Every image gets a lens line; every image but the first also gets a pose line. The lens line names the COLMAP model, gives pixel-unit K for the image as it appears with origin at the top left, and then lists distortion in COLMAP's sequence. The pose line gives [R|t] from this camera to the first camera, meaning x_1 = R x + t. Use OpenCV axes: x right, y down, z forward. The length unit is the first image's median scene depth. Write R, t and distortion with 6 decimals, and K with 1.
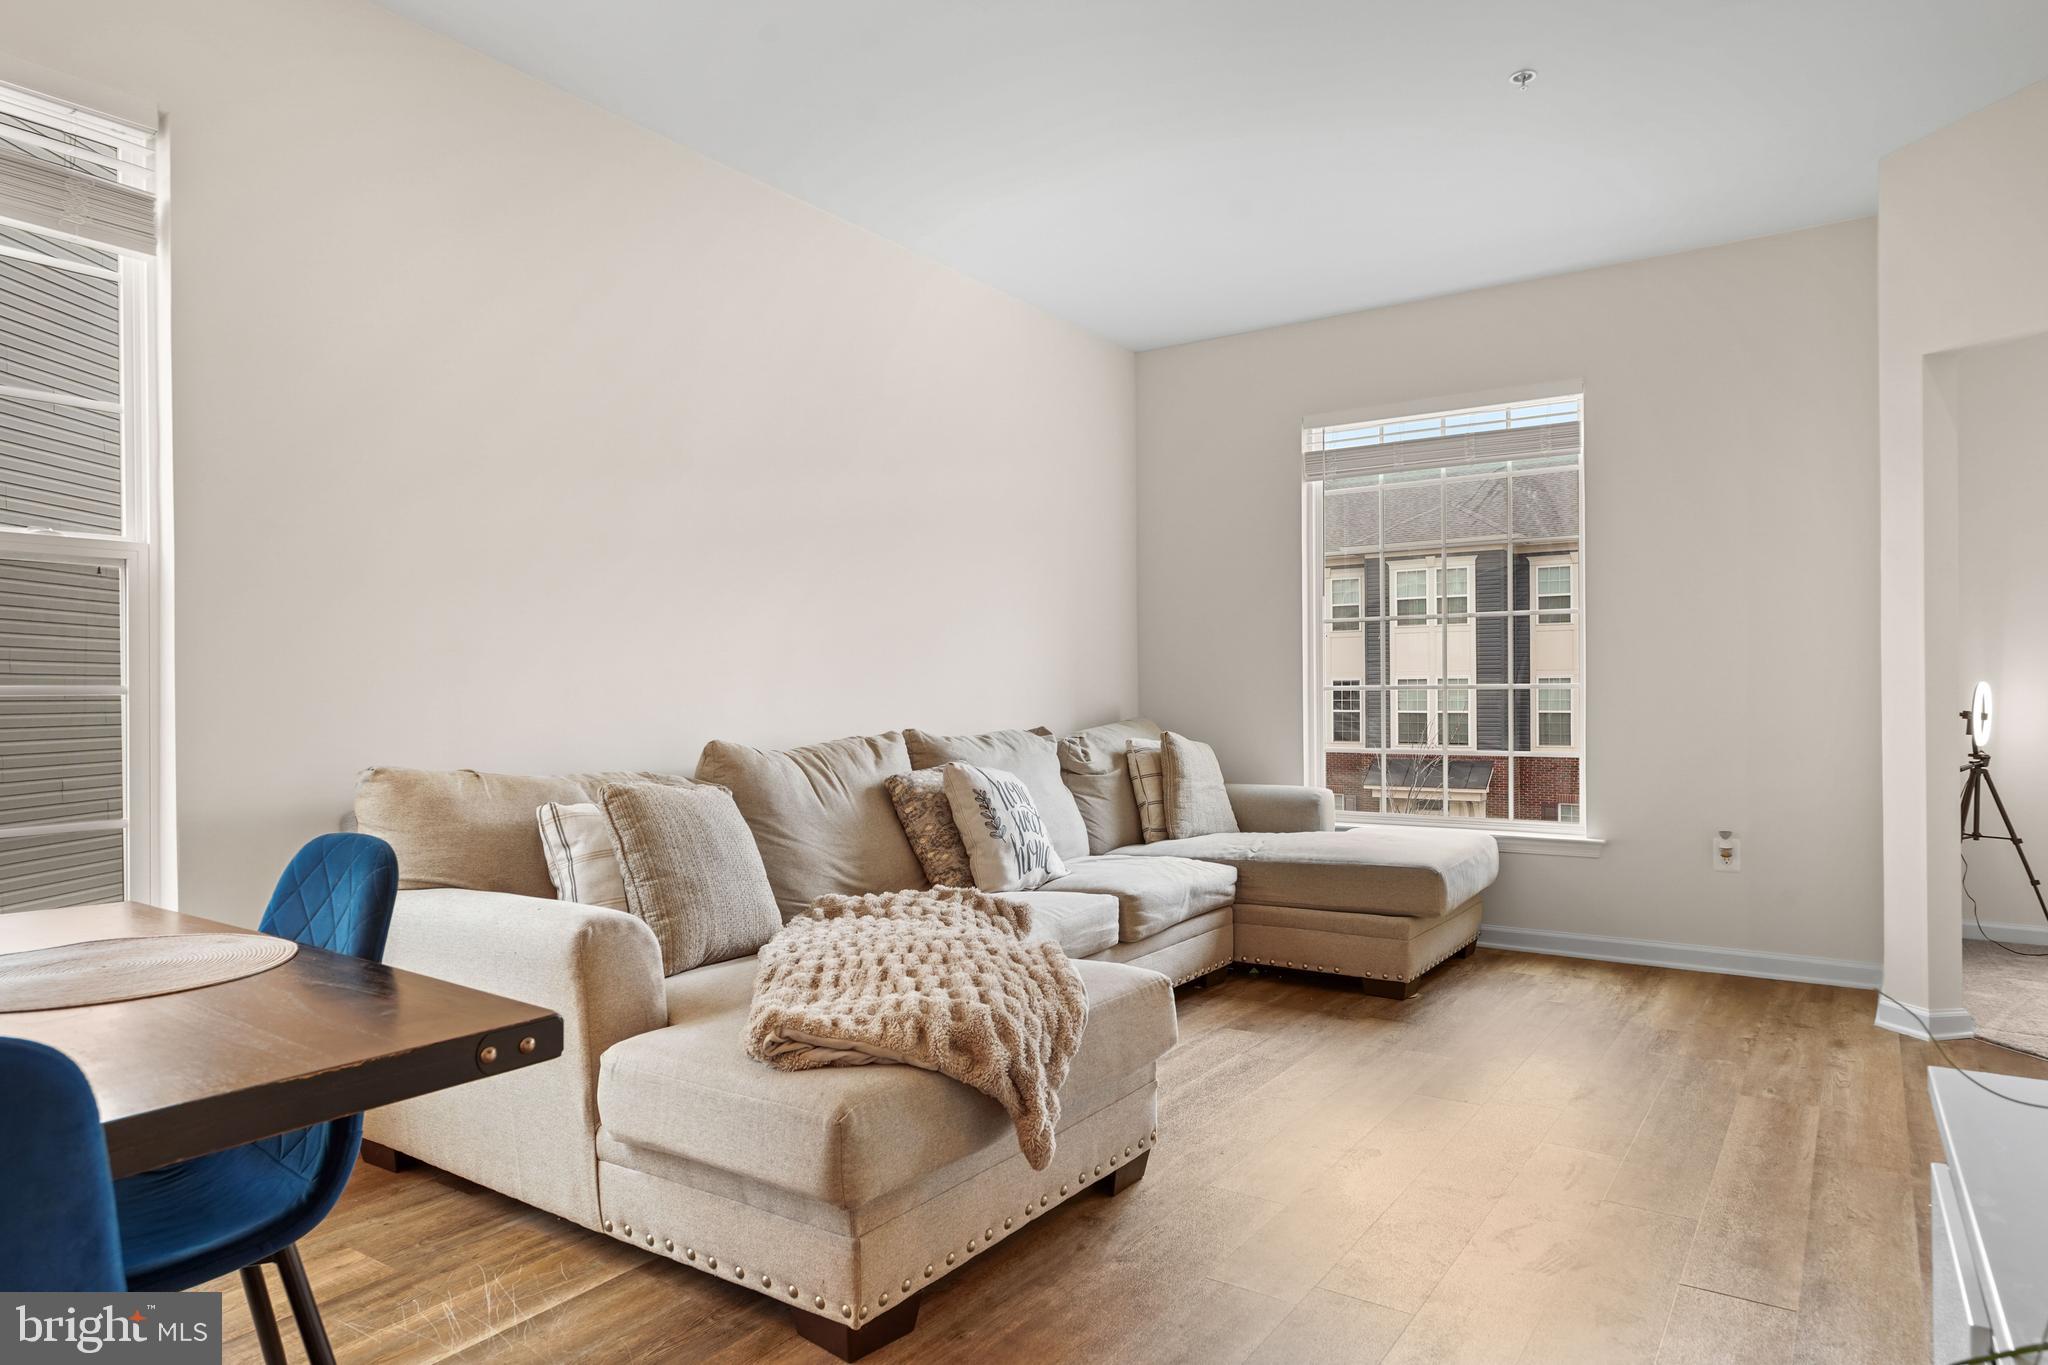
lens RADIAL K [[1230.1, 0, 1021.0], [0, 1230.1, 692.3], [0, 0, 1]] dist [0.006818, -0.001728]
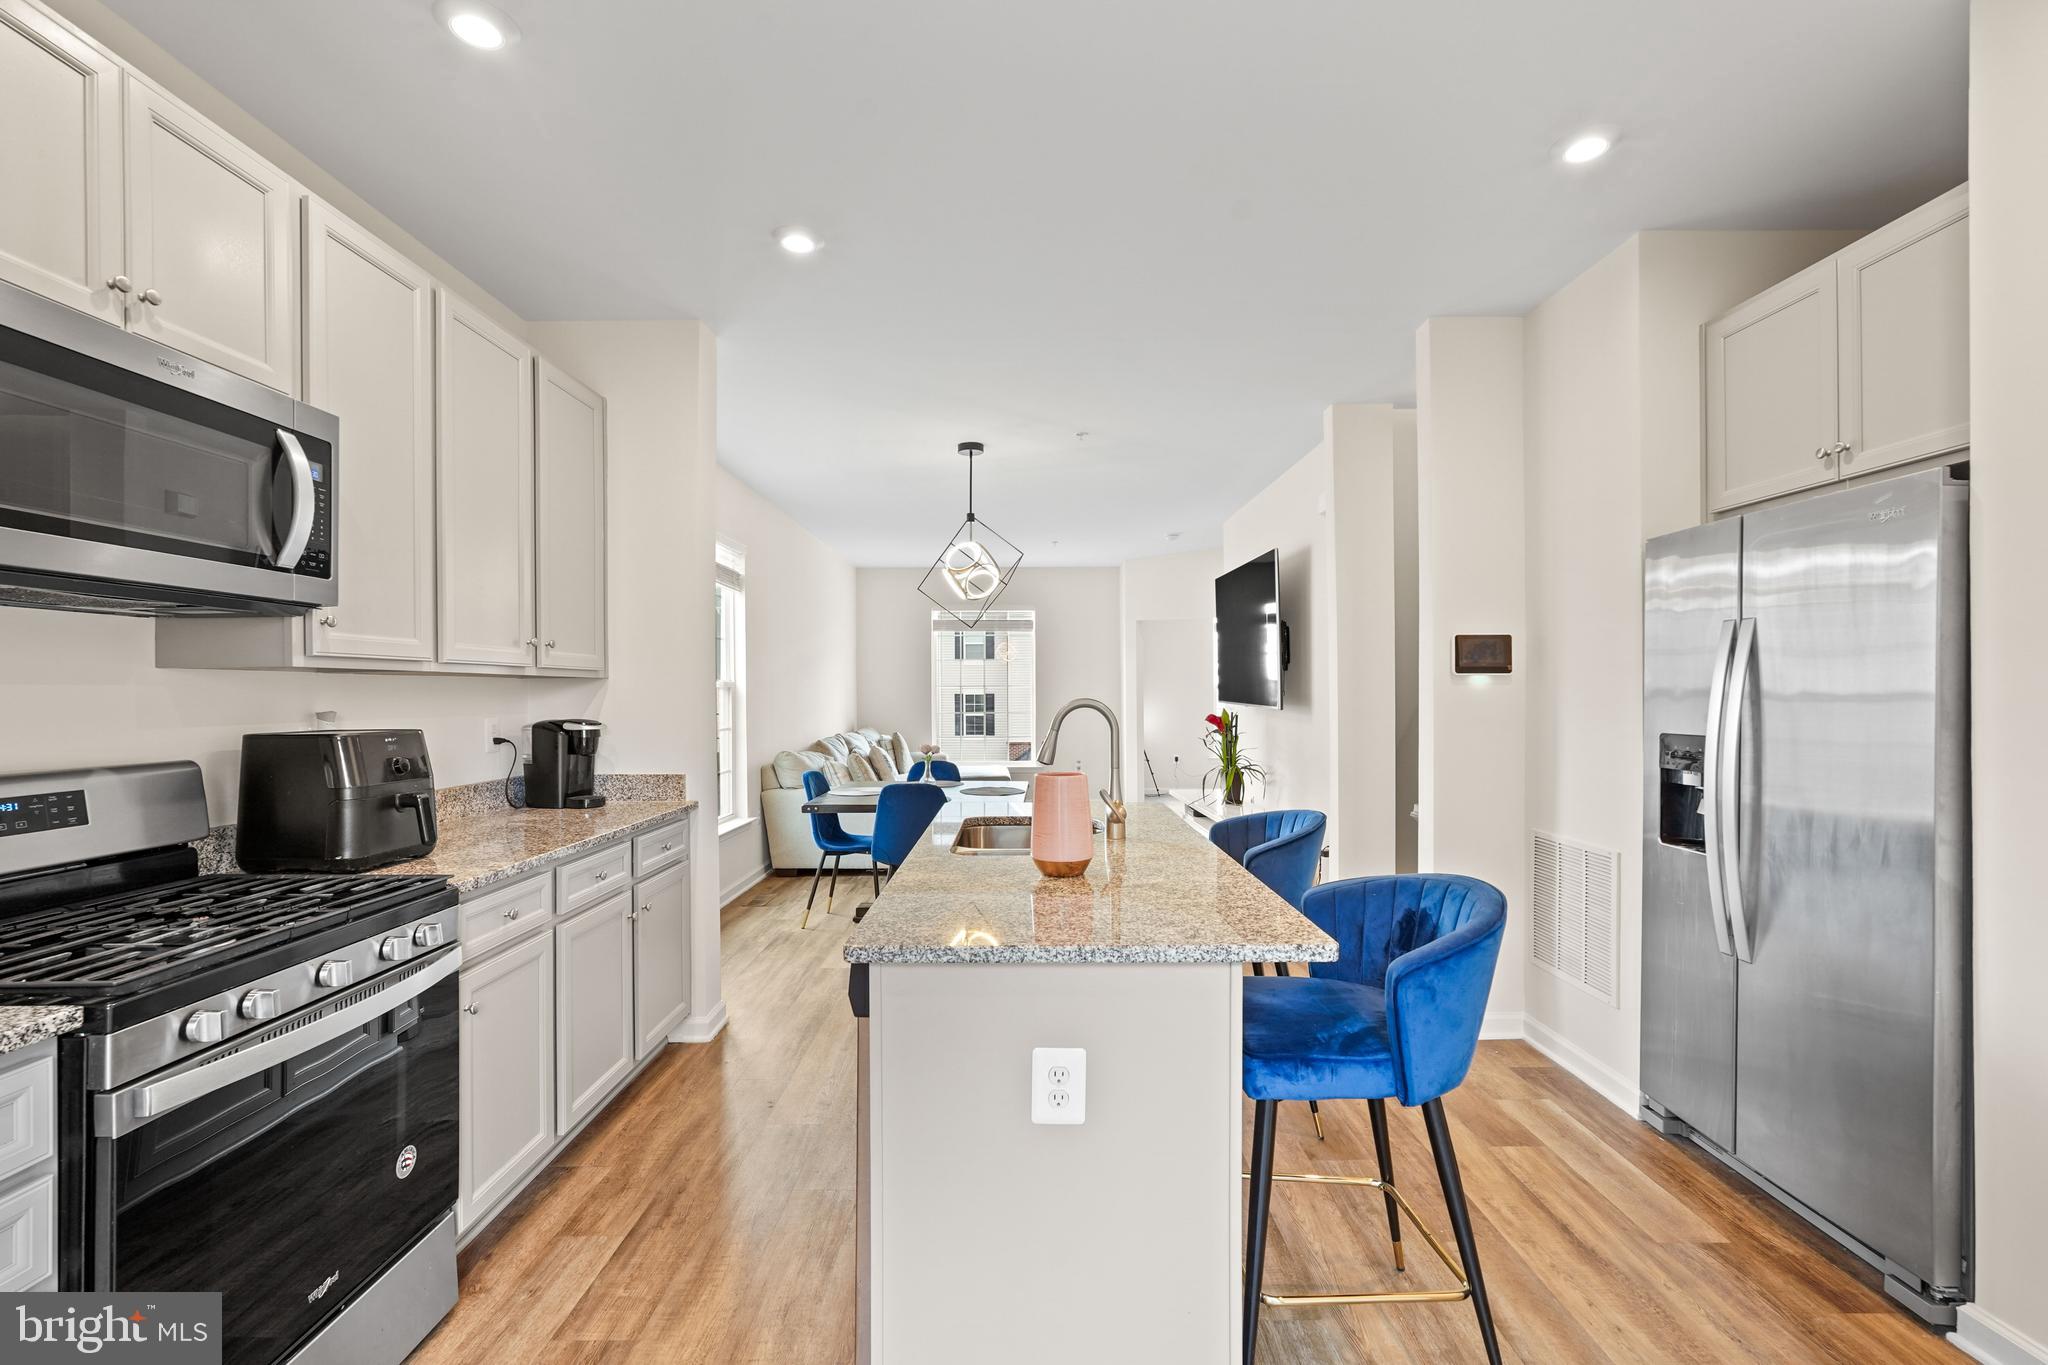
lens RADIAL K [[896.2, 0, 1022.2], [0, 896.2, 693.1], [0, 0, 1]] dist [-0.011918, -0.000140]
pose [[0.825190, 0.007227, 0.564809, -0.854113], [-0.007651, 0.999969, -0.001618, -0.055300], [-0.564803, -0.002986, 0.825220, -0.805400]]
